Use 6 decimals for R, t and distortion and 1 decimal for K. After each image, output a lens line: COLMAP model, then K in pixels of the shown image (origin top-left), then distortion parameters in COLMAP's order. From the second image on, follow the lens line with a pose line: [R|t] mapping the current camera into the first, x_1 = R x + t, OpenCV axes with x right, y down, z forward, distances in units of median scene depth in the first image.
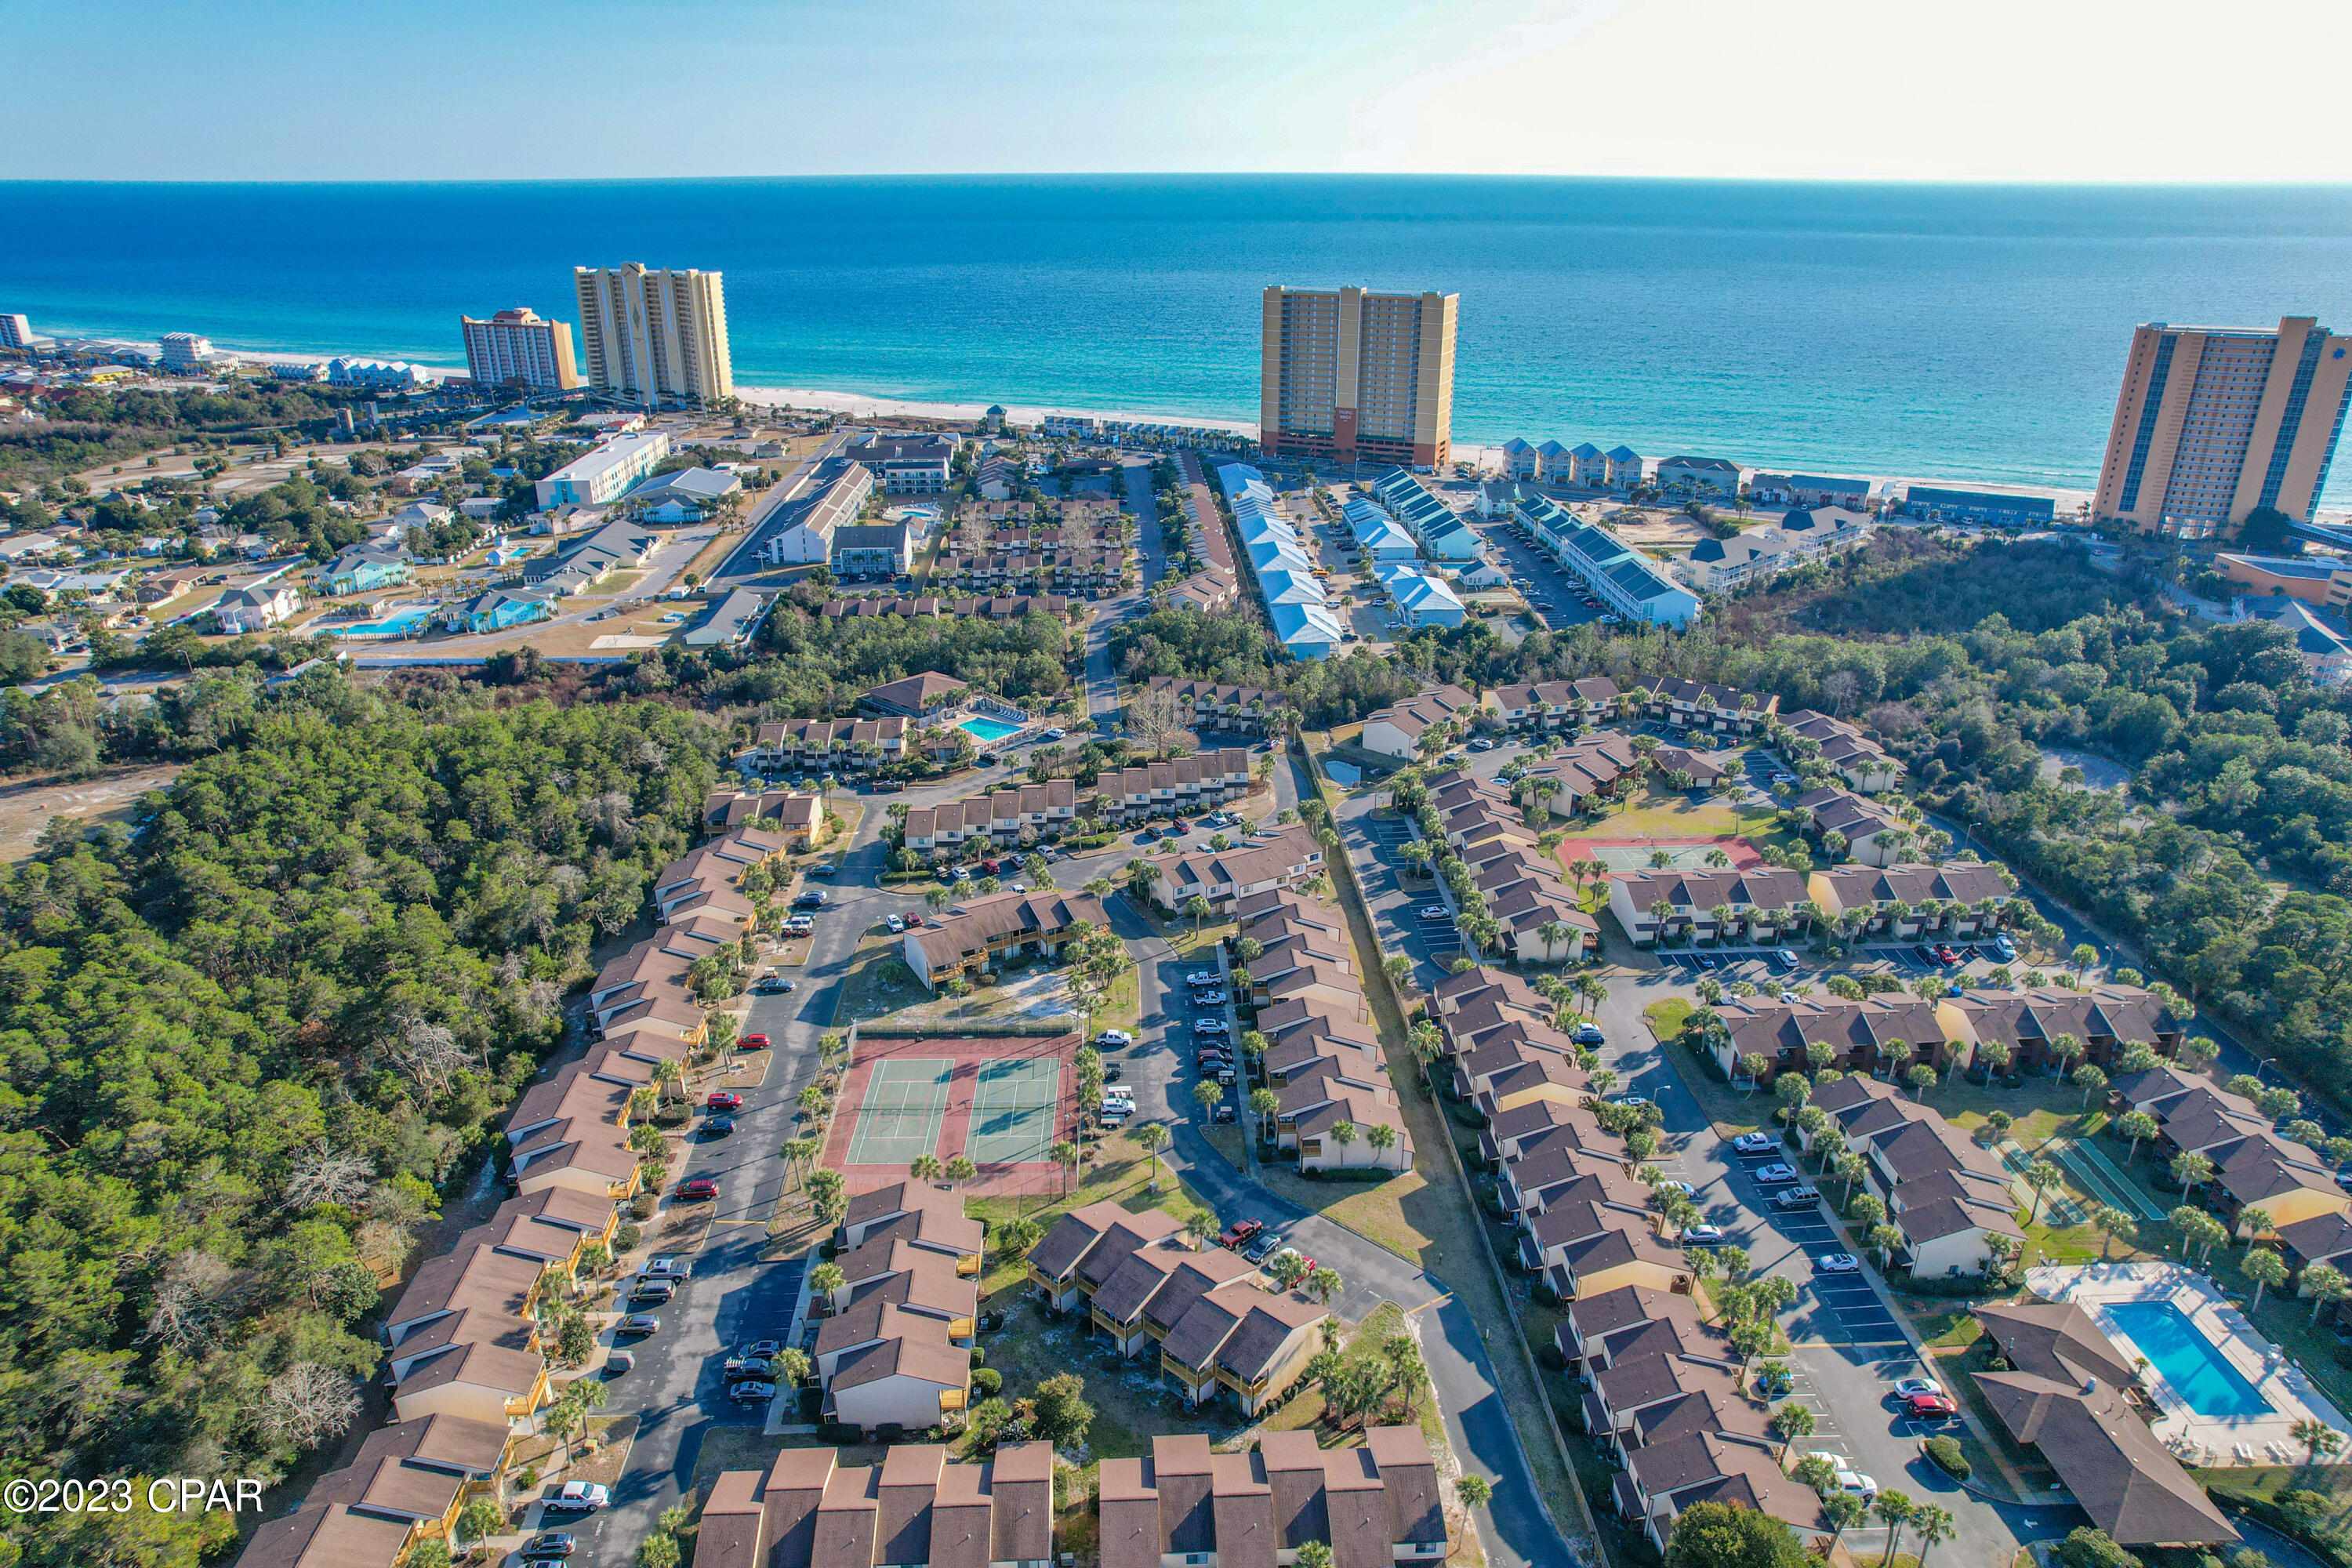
lens RADIAL K [[1502.1, 0, 1183.5], [0, 1502.1, 798.6], [0, 0, 1]] dist [-0.073455, 0.066238]
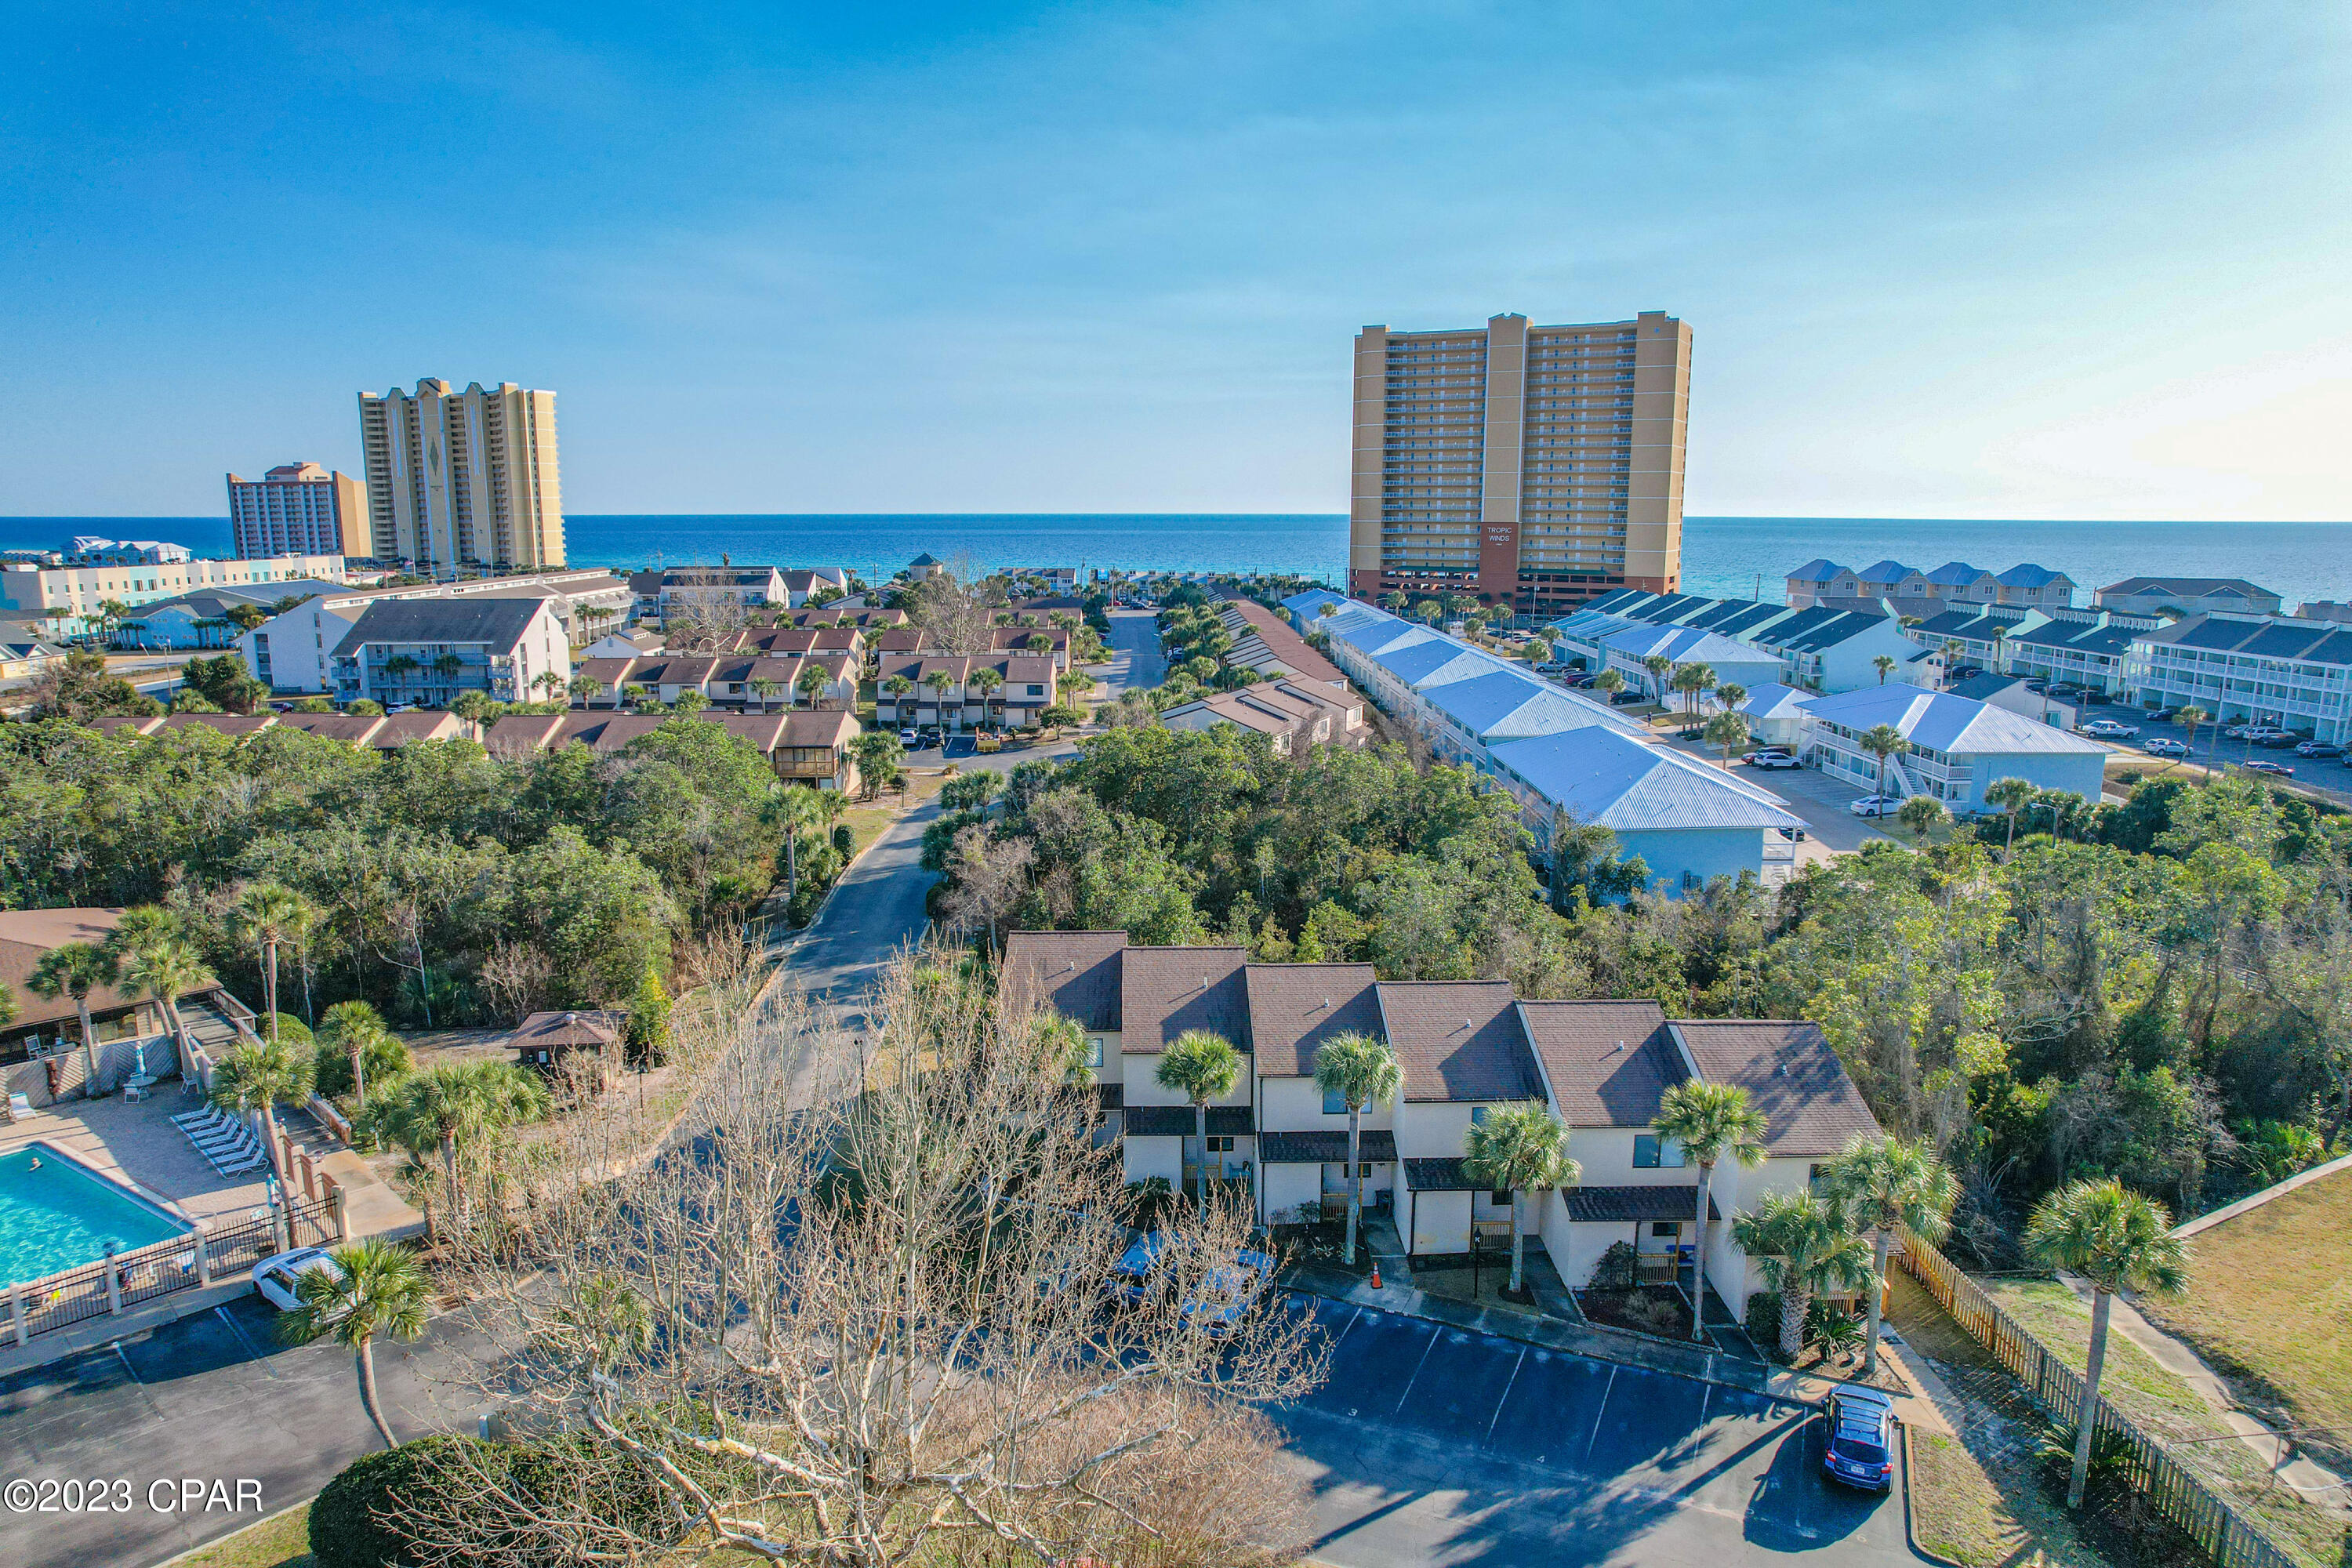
lens RADIAL K [[1502.1, 0, 1183.5], [0, 1502.1, 798.6], [0, 0, 1]] dist [-0.073455, 0.066238]
pose [[0.999607, 0.007827, -0.026911, 0.003281], [-0.013342, 0.977320, -0.211345, -0.046195], [0.024647, 0.211621, 0.977041, 0.643318]]
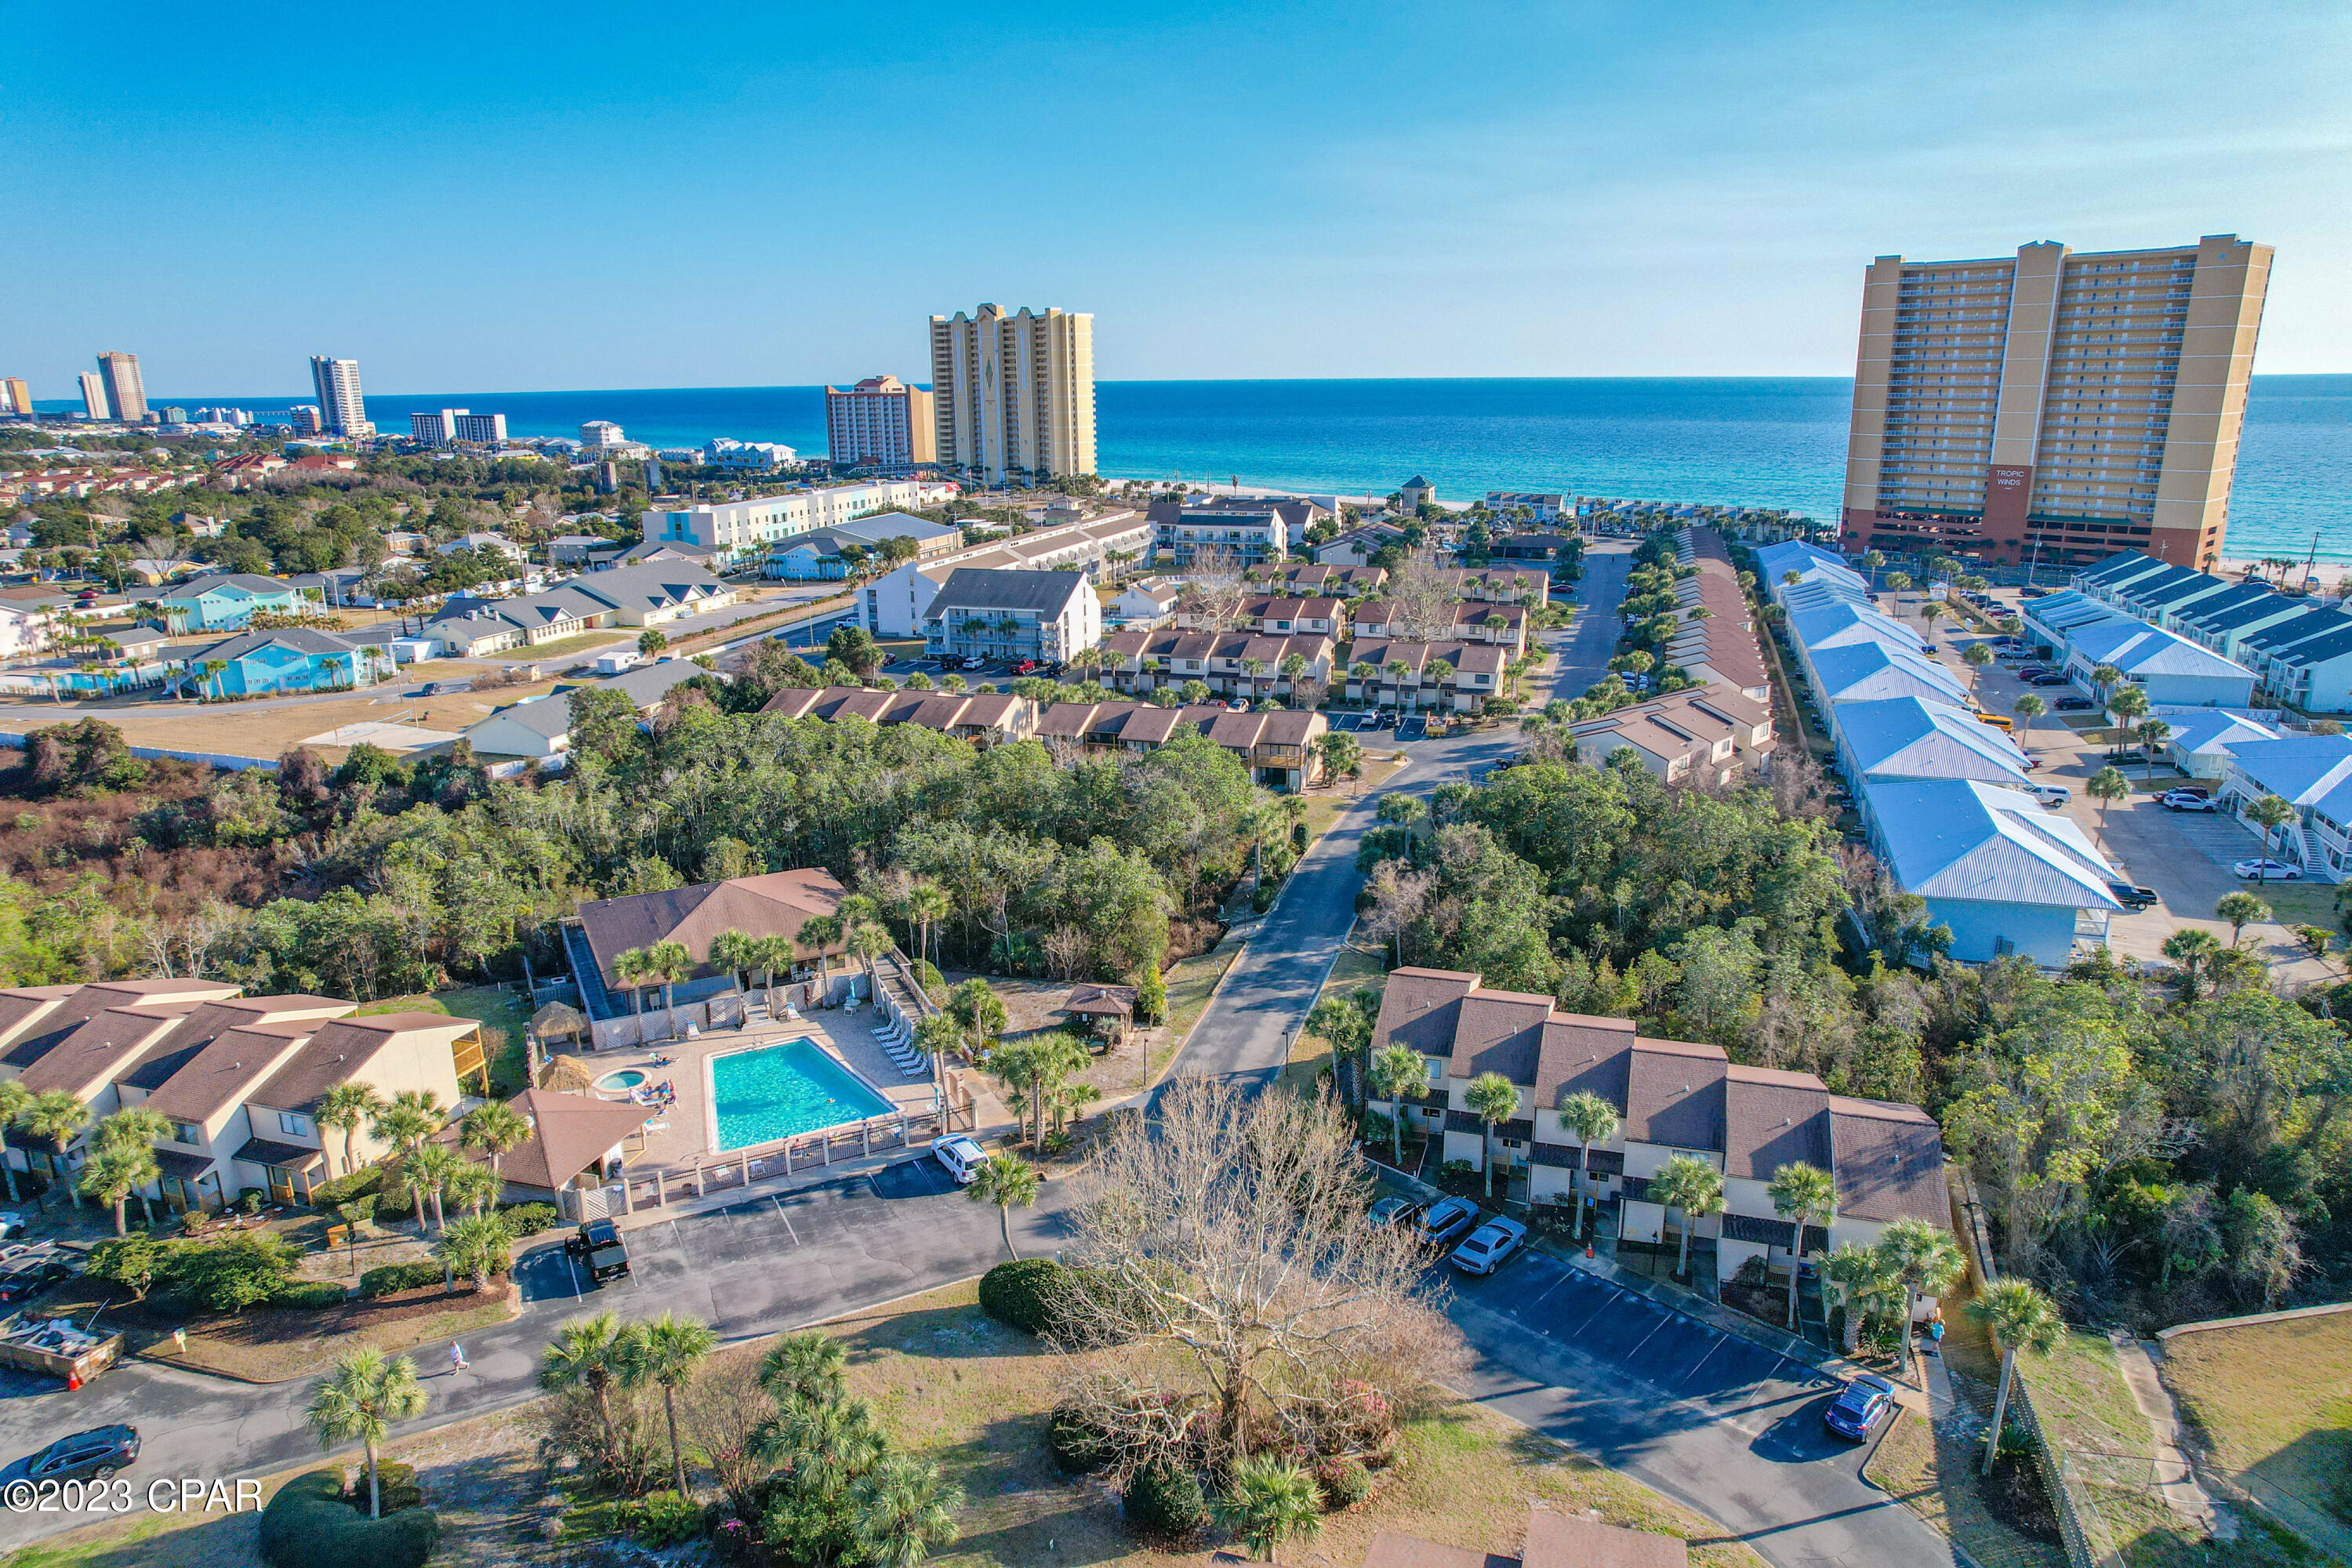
lens RADIAL K [[1502.1, 0, 1183.5], [0, 1502.1, 798.6], [0, 0, 1]] dist [-0.073455, 0.066238]
pose [[0.936389, 0.086430, -0.340154, 0.025335], [-0.128152, 0.986482, -0.102127, -0.063120], [0.326729, 0.139222, 0.934808, 0.576431]]
